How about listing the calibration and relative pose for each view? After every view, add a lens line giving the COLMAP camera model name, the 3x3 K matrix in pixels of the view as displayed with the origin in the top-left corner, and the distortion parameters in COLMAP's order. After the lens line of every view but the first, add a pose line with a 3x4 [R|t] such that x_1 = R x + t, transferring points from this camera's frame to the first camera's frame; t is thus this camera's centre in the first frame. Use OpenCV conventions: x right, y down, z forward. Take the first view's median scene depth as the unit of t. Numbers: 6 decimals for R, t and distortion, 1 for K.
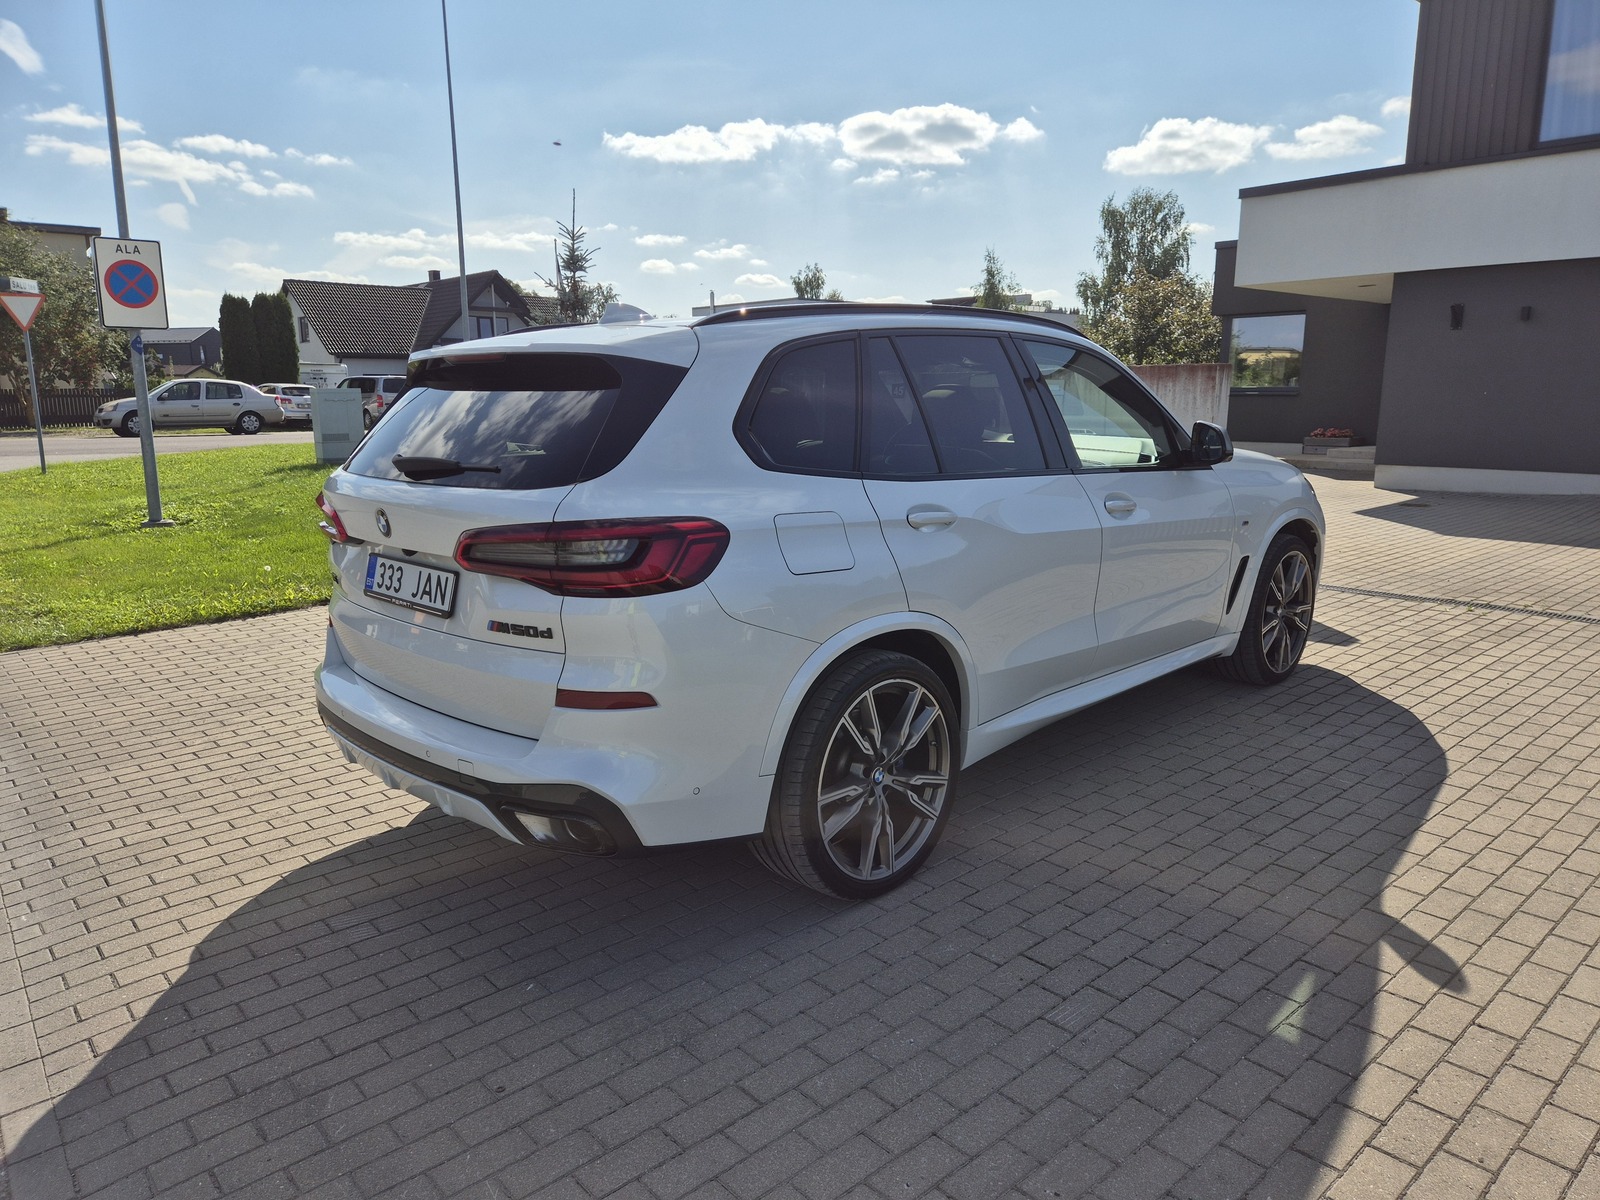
lens RADIAL K [[1076.1, 0, 803.5], [0, 1076.1, 588.7], [0, 0, 1]] dist [0.073003, -0.062342]
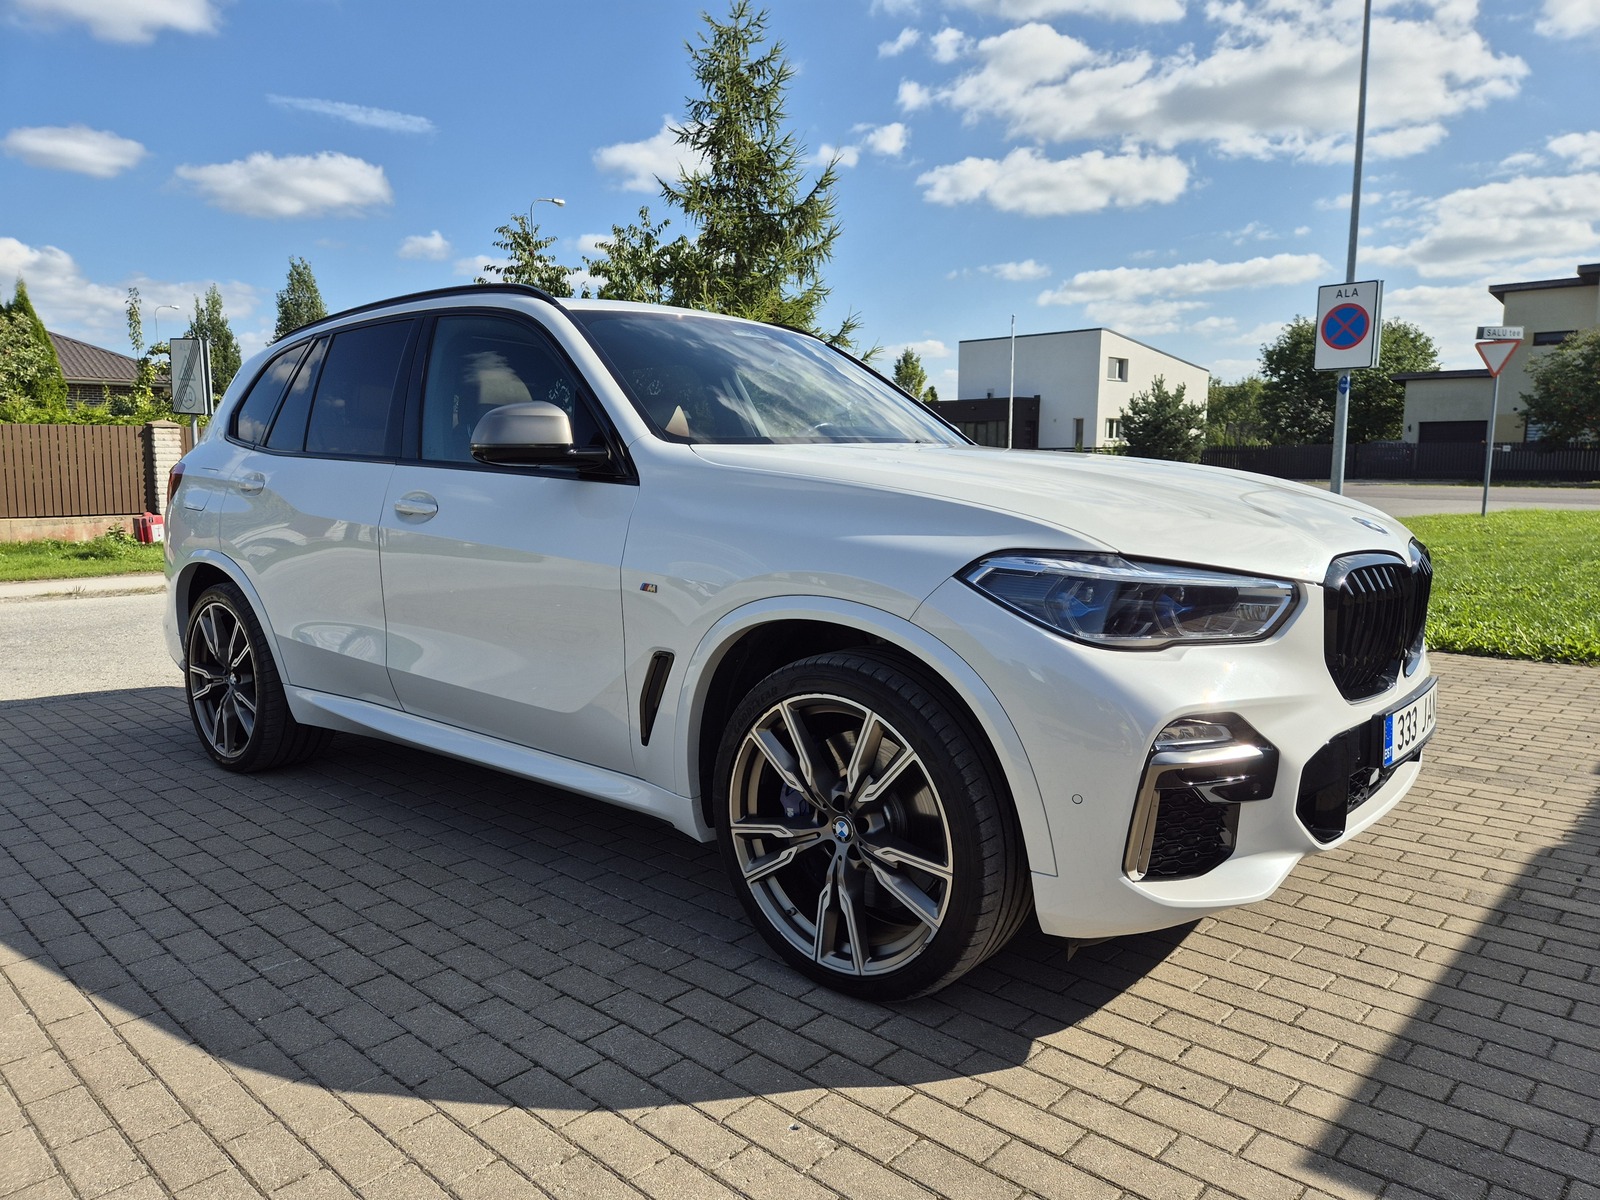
lens RADIAL K [[1074.2, 0, 800.0], [0, 1074.2, 600.0], [0, 0, 1]] dist [0.073145, -0.069138]
pose [[0.081621, 0.134734, -0.987514, 1.229063], [-0.178305, 0.976809, 0.118536, -0.170673], [0.980584, 0.166404, 0.103752, 1.327533]]
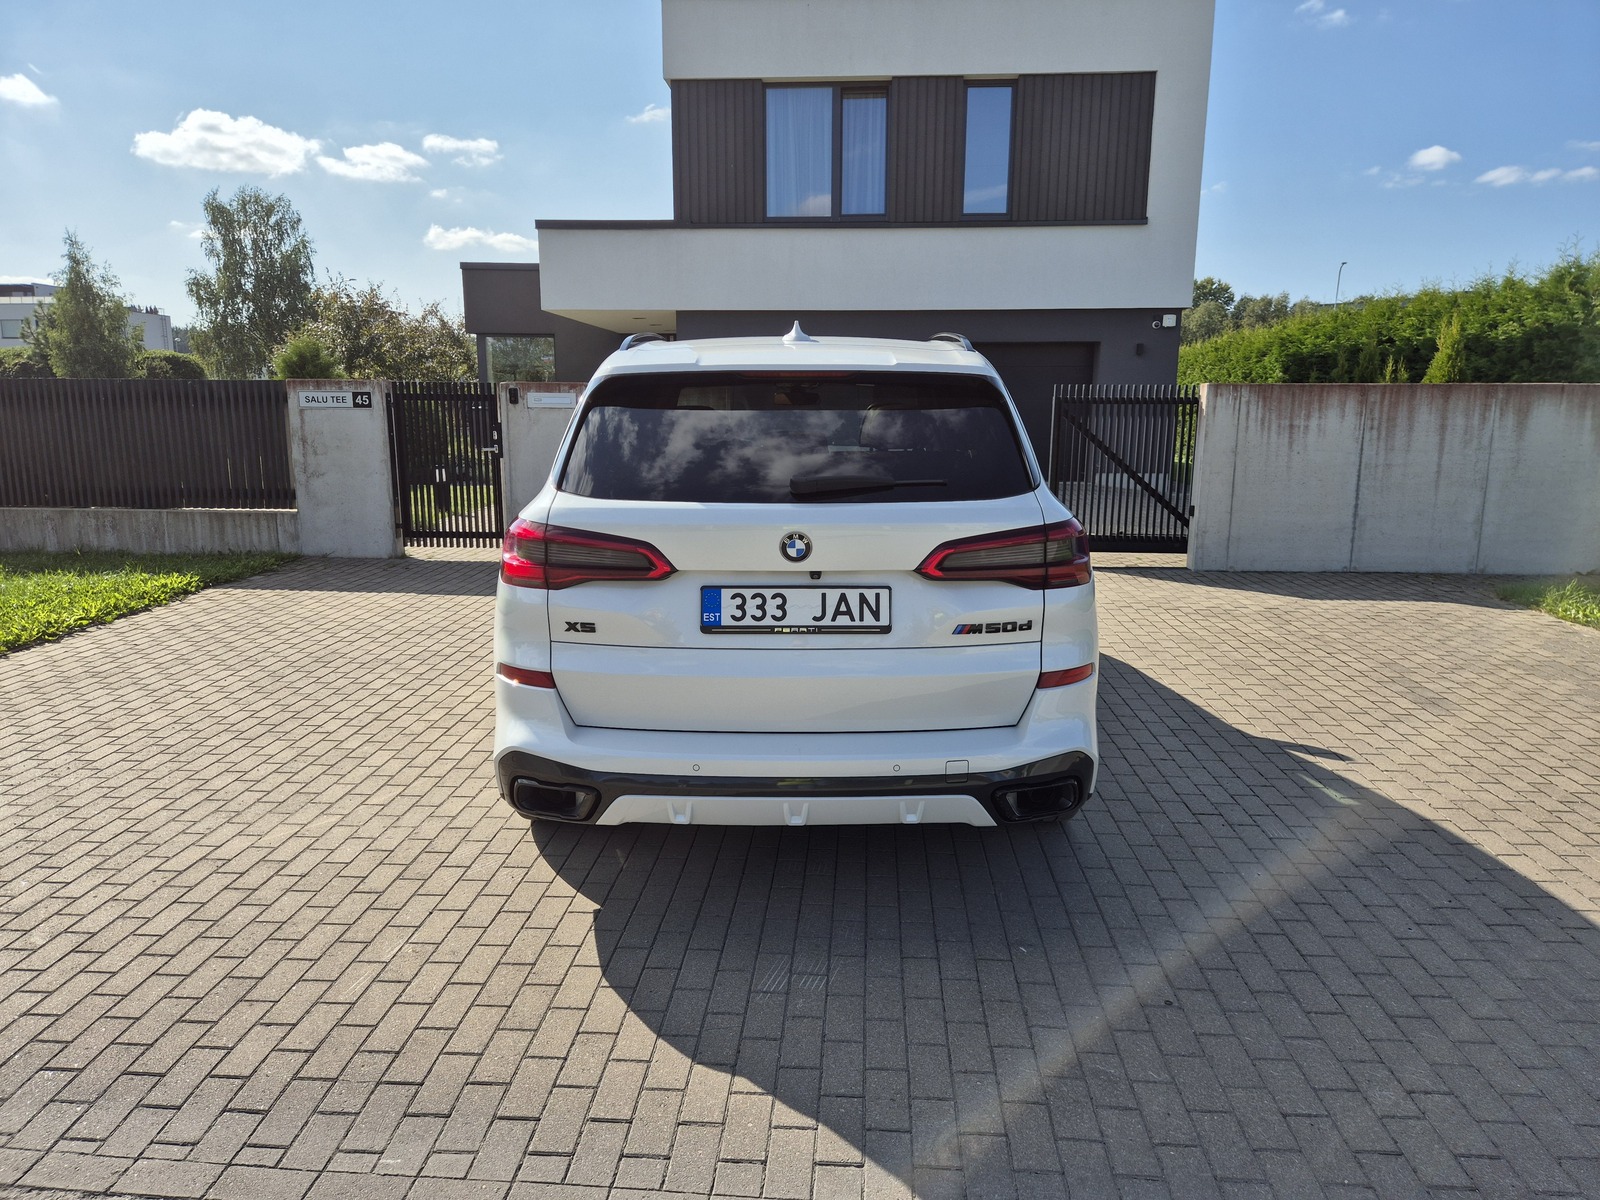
lens RADIAL K [[1074.2, 0, 800.0], [0, 1074.2, 600.0], [0, 0, 1]] dist [0.073145, -0.069138]
pose [[0.708709, -0.119313, 0.695339, -0.857496], [0.120295, 0.991599, 0.047541, -0.048041], [-0.695169, 0.049953, 0.717108, 0.269594]]
